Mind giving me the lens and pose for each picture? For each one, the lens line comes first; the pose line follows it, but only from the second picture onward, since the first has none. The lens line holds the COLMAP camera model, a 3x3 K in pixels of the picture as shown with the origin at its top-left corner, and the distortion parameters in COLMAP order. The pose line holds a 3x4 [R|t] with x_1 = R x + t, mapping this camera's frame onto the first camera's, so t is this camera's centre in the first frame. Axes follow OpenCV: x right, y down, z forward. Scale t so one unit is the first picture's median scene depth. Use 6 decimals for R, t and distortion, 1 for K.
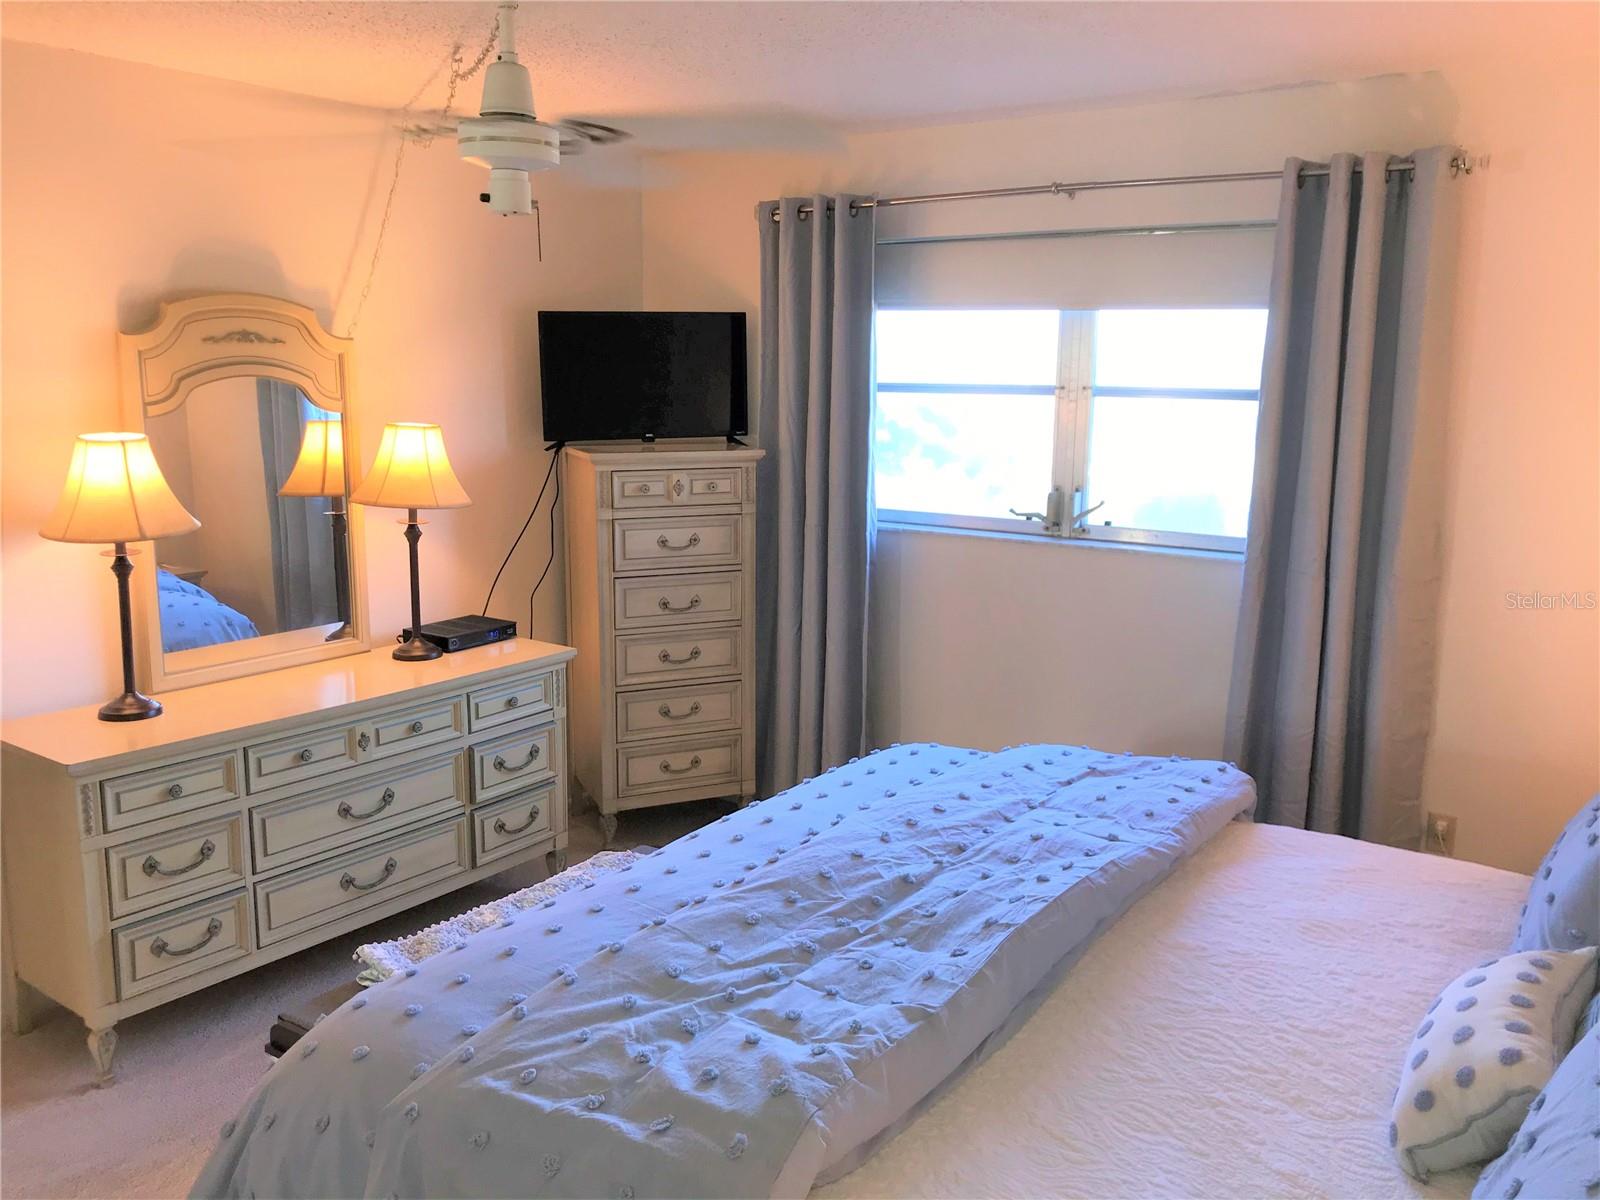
lens RADIAL K [[1307.2, 0, 801.3], [0, 1307.2, 594.0], [0, 0, 1]] dist [0.007137, -0.012885]
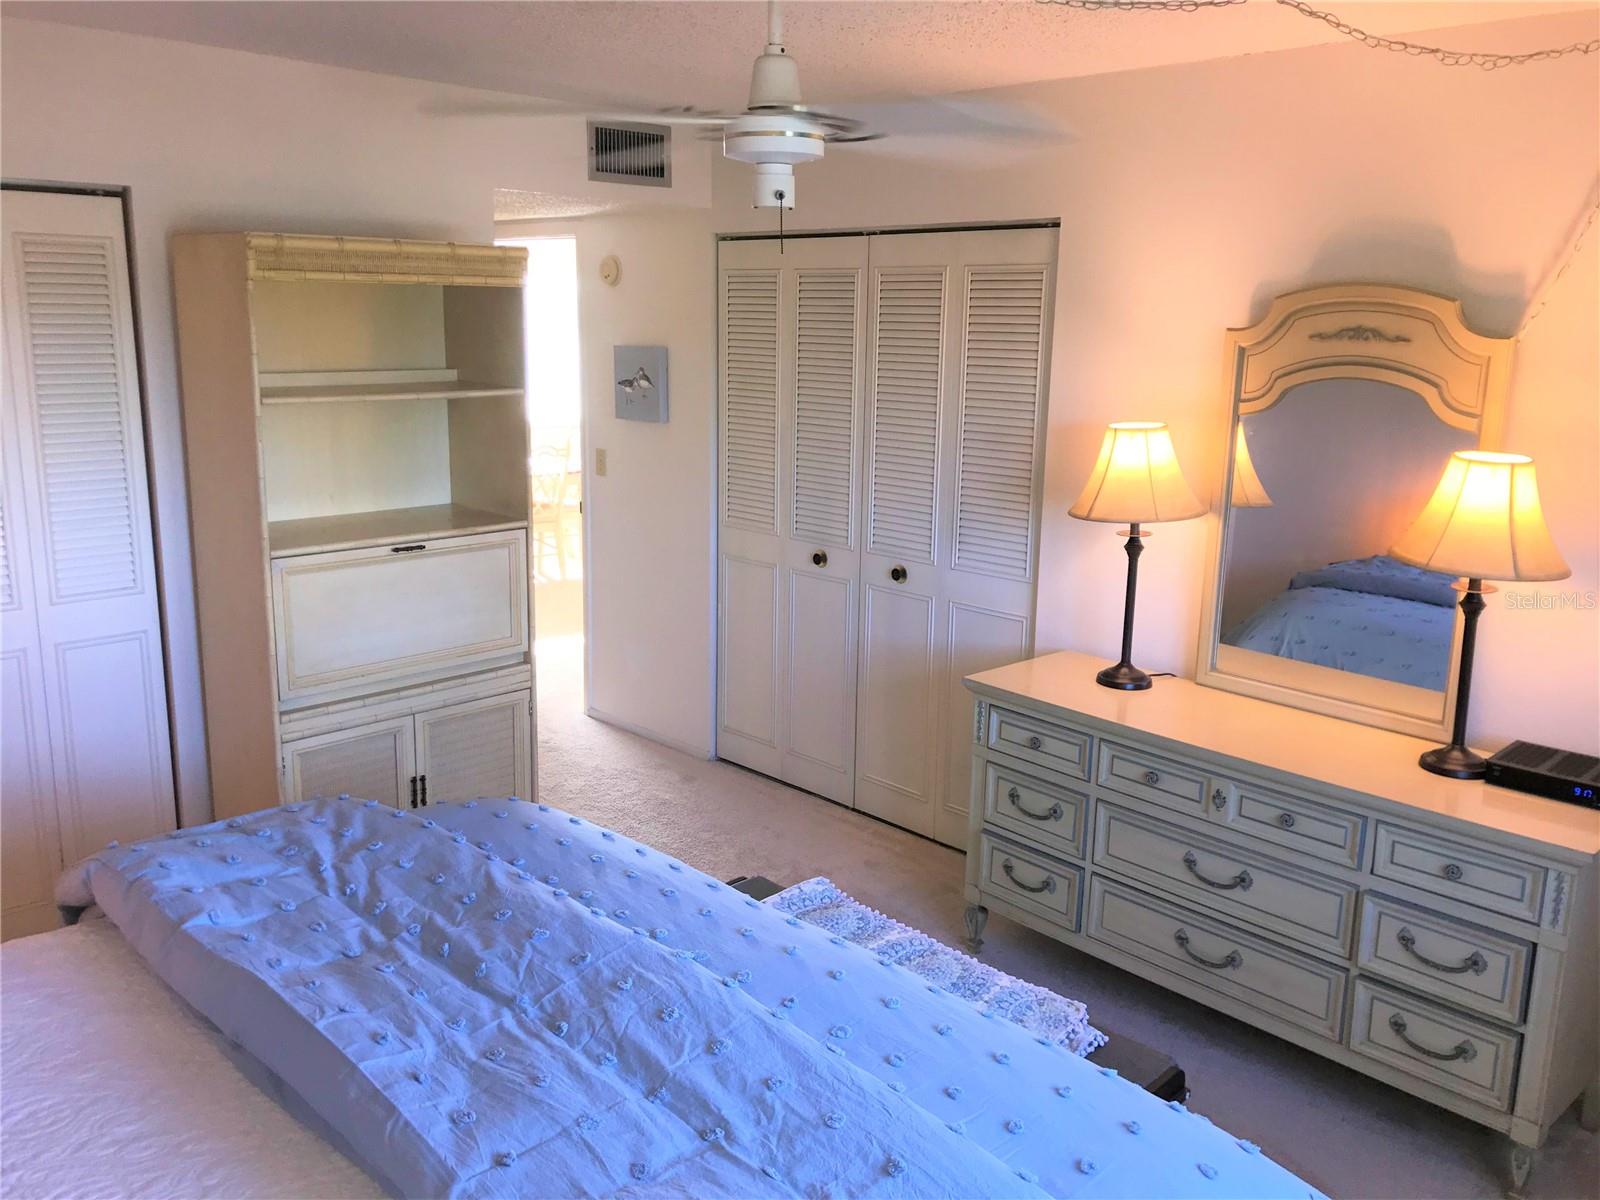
lens RADIAL K [[1307.2, 0, 801.3], [0, 1307.2, 594.0], [0, 0, 1]] dist [0.007137, -0.012885]
pose [[-0.183823, 0.189623, -0.964496, 0.496056], [-0.200132, 0.953444, 0.225593, -0.148240], [0.962370, 0.234496, -0.137315, 0.775233]]
